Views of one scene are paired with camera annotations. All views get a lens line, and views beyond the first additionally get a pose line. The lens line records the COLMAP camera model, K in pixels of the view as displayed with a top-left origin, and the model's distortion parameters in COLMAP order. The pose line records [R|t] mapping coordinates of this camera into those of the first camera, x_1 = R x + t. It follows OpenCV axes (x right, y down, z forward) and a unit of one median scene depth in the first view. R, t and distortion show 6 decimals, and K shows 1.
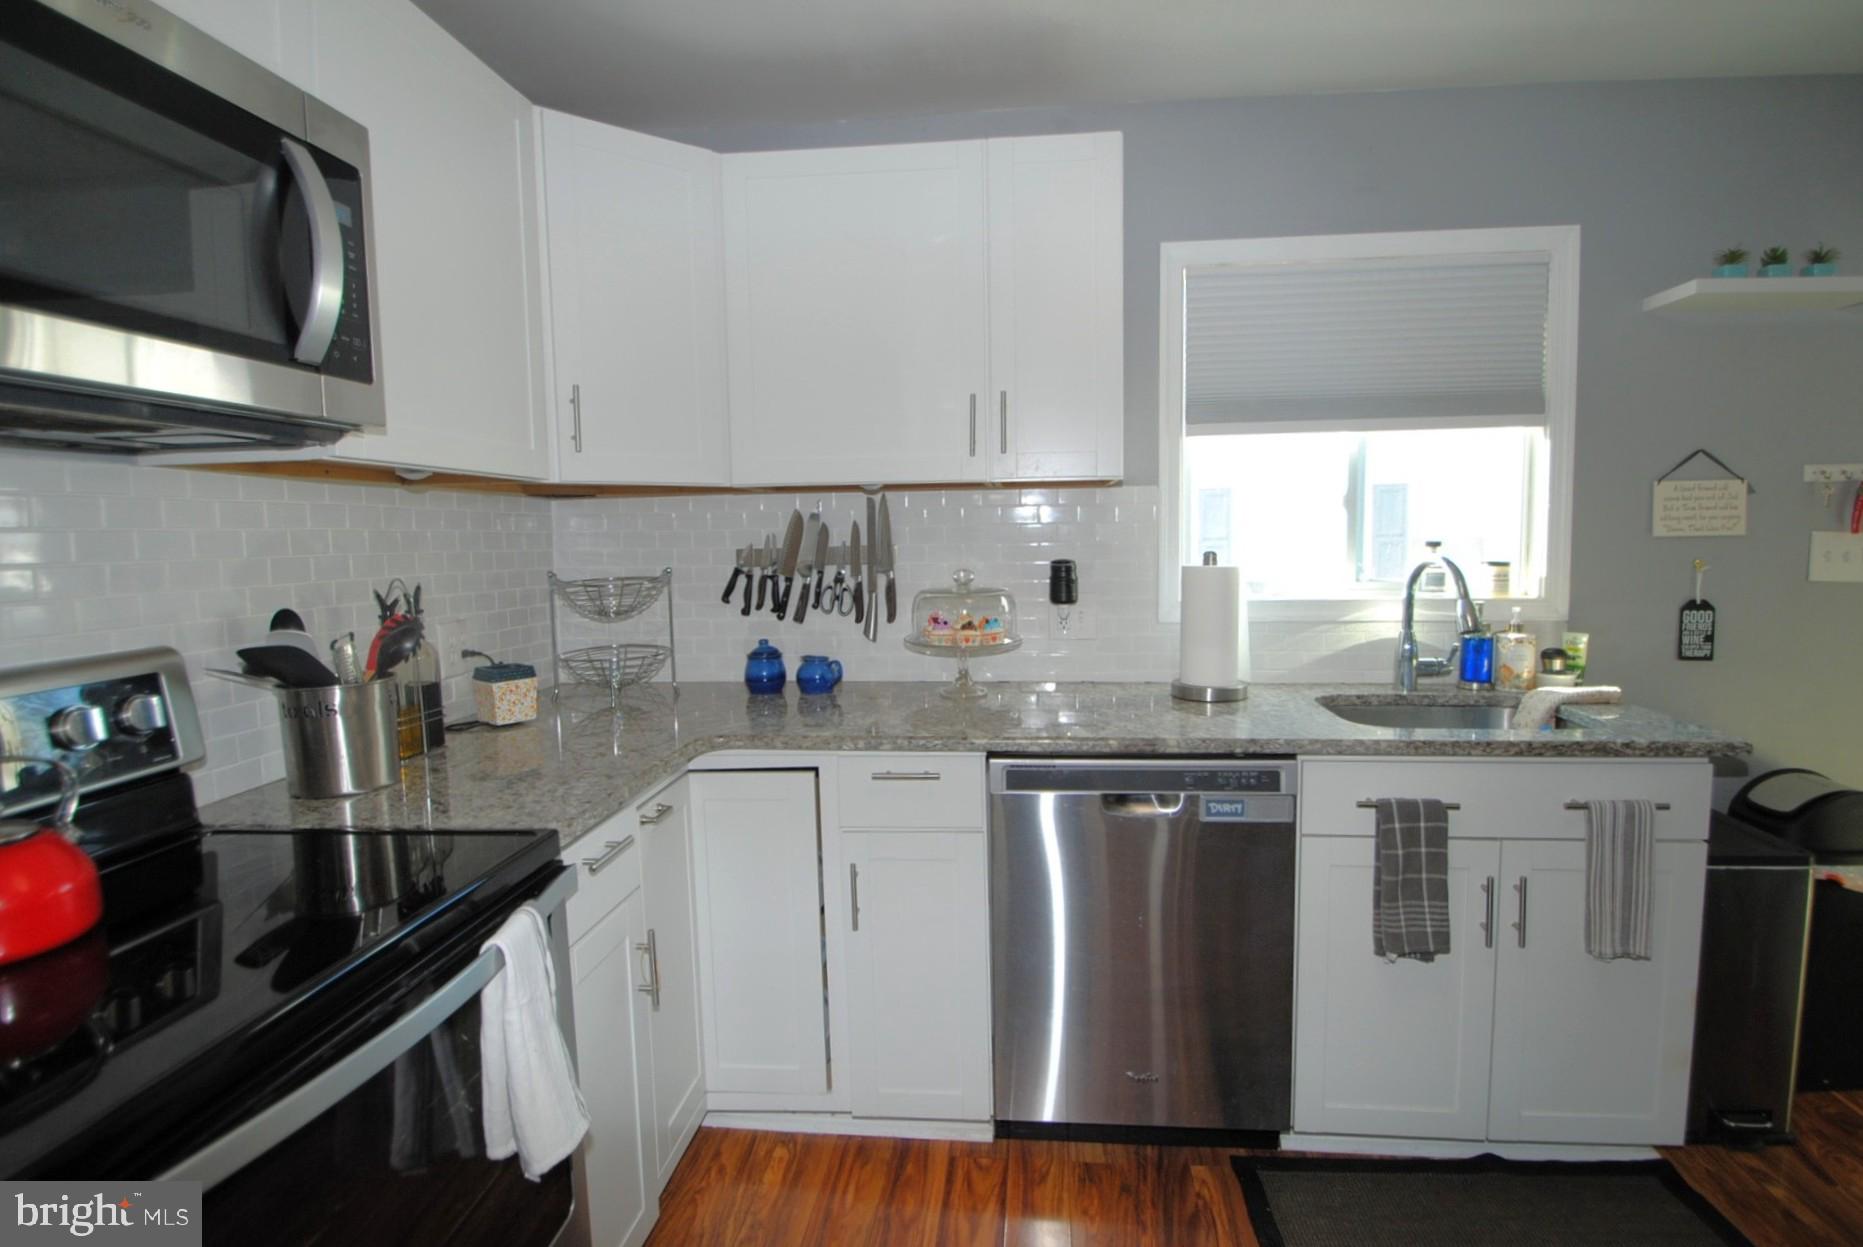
lens RADIAL K [[936.4, 0, 949.1], [0, 936.4, 606.0], [0, 0, 1]] dist [-0.003432, -0.002445]
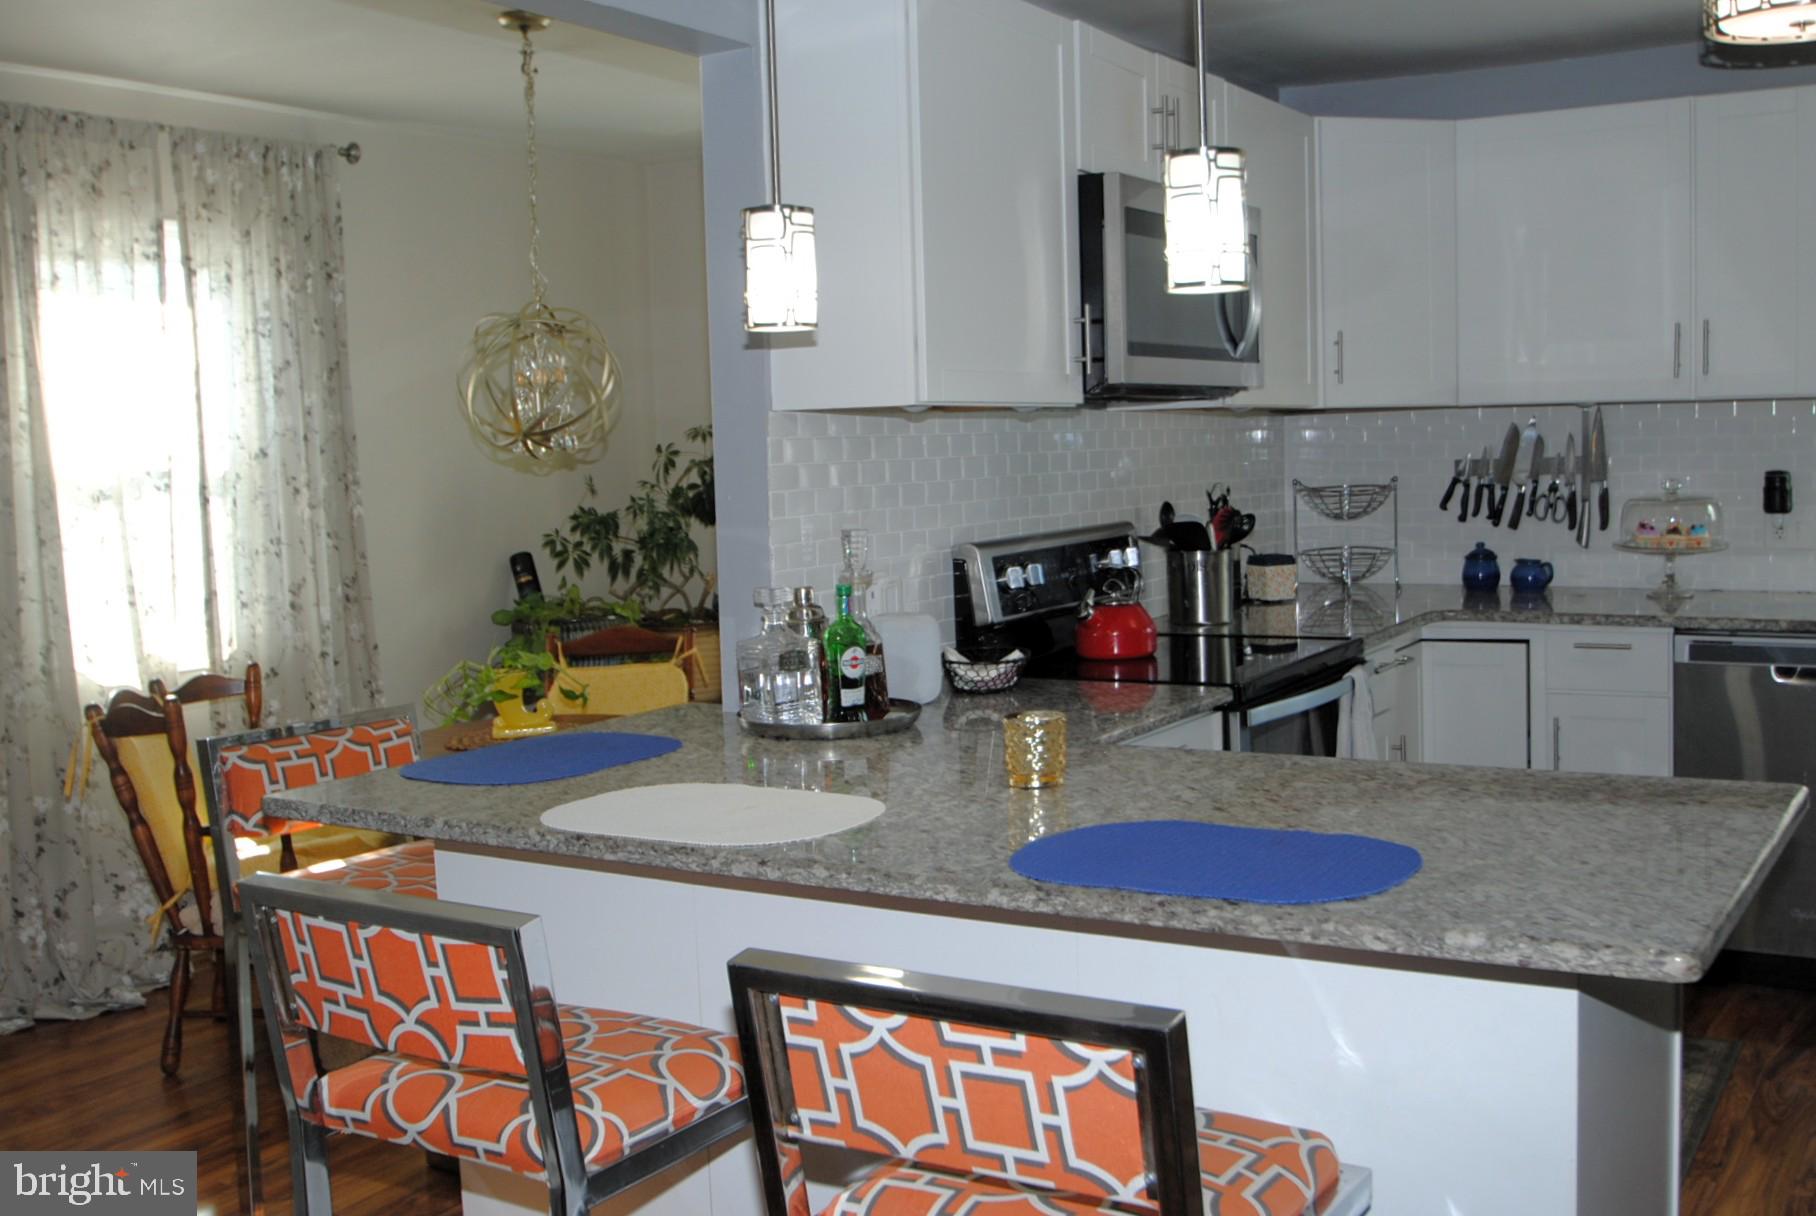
lens RADIAL K [[1845.9, 0, 912.6], [0, 1845.9, 604.4], [0, 0, 1]] dist [-0.067947, 0.000000]
pose [[0.894933, 0.031625, -0.445078, 0.172864], [-0.021430, 0.999380, 0.027920, 0.065867], [0.445685, -0.015449, 0.895056, -1.280397]]
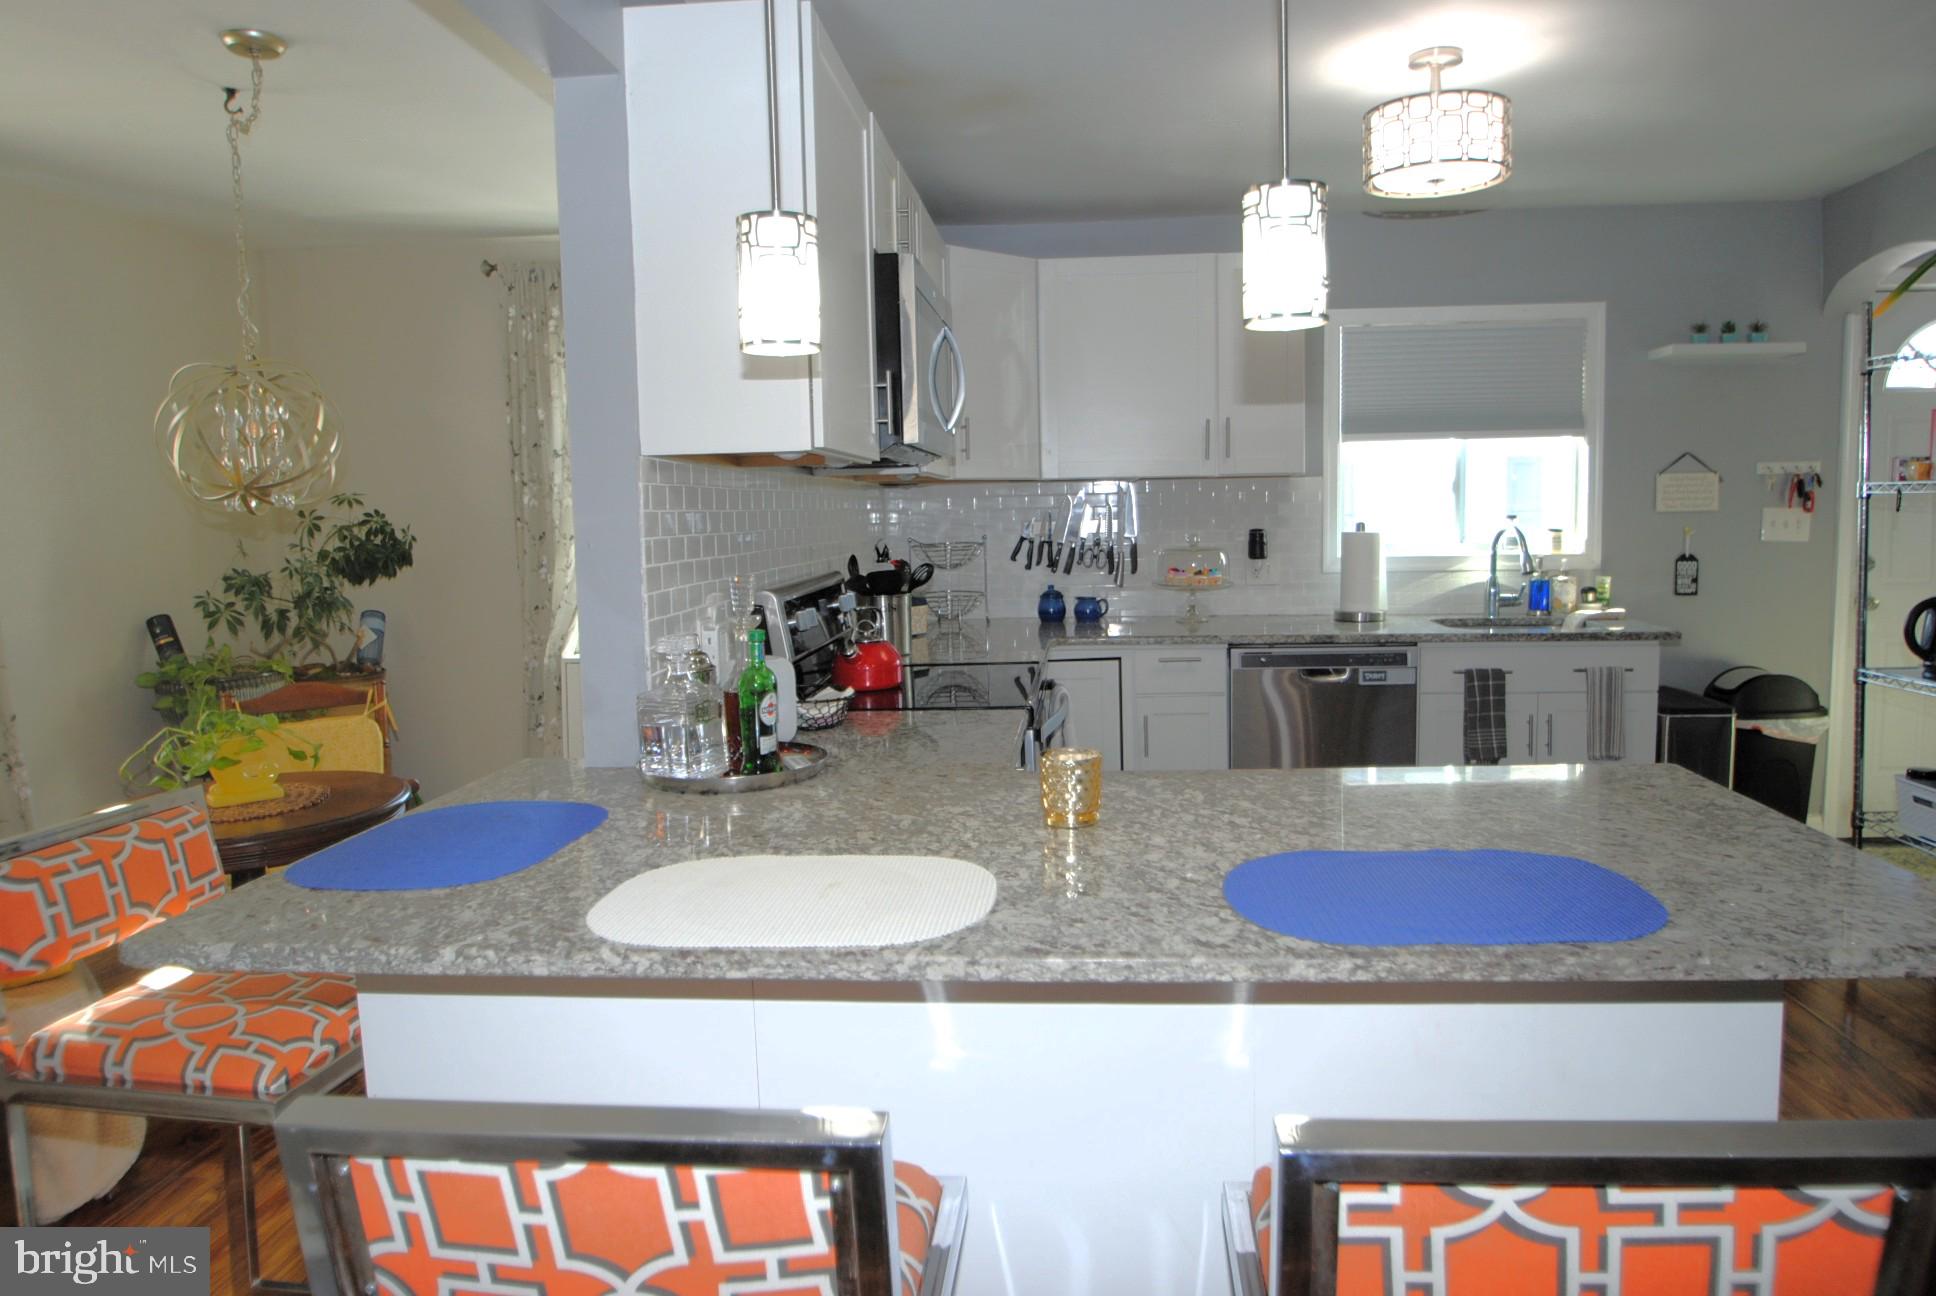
lens RADIAL K [[1263.0, 0, 975.9], [0, 1263.0, 637.7], [0, 0, 1]] dist [-0.031993, 0.001151]
pose [[0.999942, -0.005600, 0.009237, -0.349160], [0.005393, 0.999738, 0.022248, 0.076654], [-0.009359, -0.022196, 0.999710, -0.988381]]
